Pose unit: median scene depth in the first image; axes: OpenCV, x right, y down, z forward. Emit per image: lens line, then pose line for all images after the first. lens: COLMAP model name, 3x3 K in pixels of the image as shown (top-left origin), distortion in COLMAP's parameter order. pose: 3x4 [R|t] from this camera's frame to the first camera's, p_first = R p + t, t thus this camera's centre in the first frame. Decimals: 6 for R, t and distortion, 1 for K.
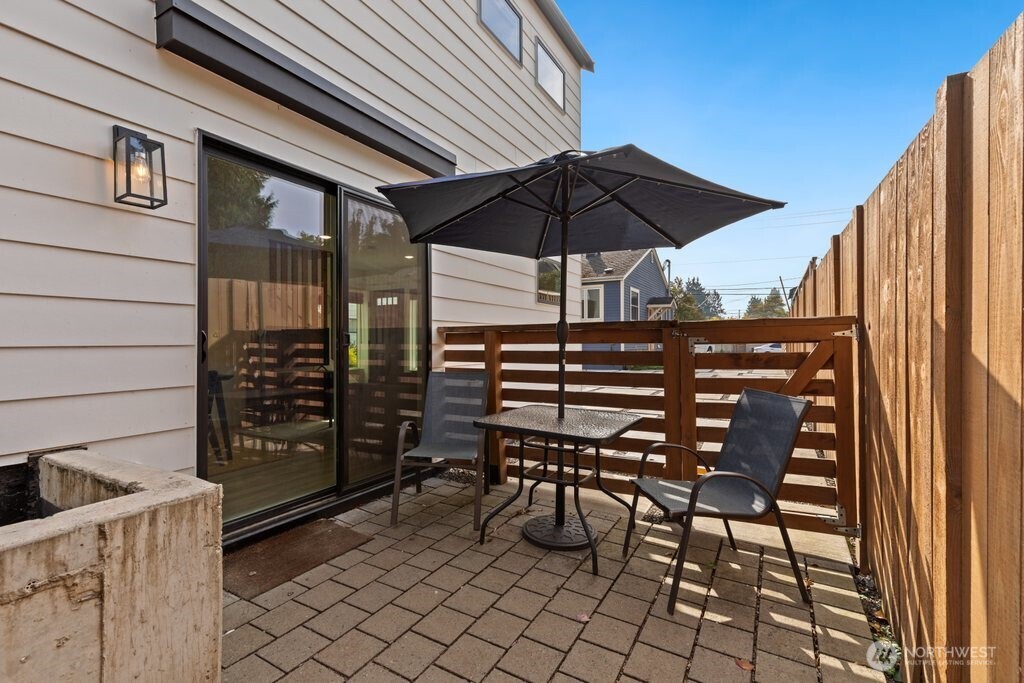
lens RADIAL K [[465.2, 0, 505.7], [0, 465.2, 340.5], [0, 0, 1]] dist [0.021400, 0.003262]
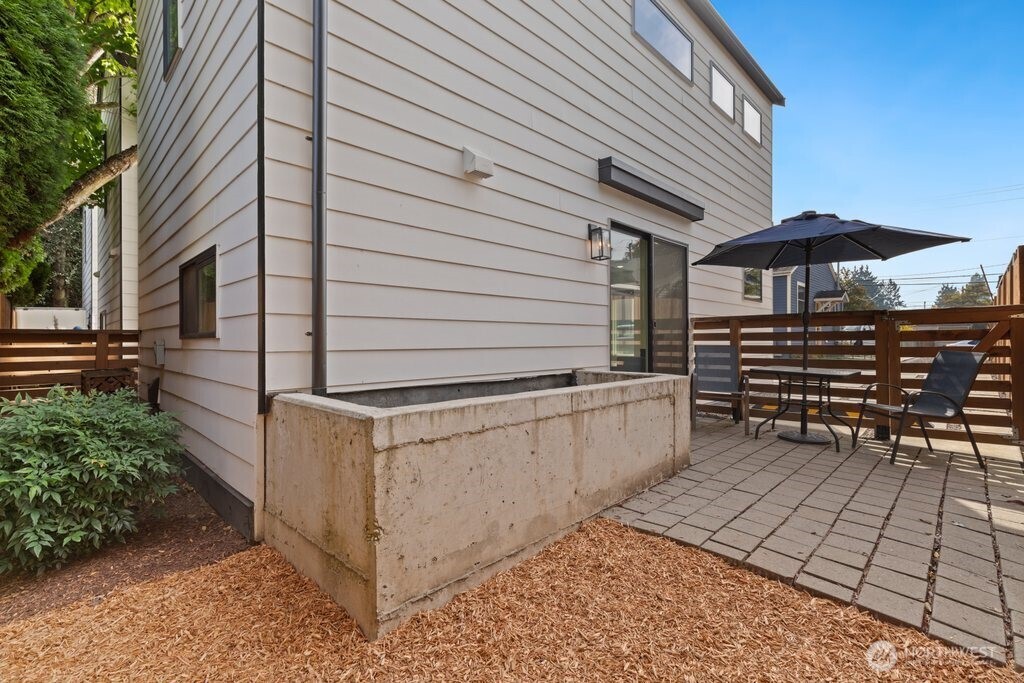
lens RADIAL K [[465.2, 0, 516.7], [0, 465.2, 340.5], [0, 0, 1]] dist [0.021400, 0.003262]
pose [[0.969444, 0.001998, -0.245305, -0.340188], [-0.000678, 0.999985, 0.005469, 0.039186], [0.245312, -0.005135, 0.969431, -0.636423]]
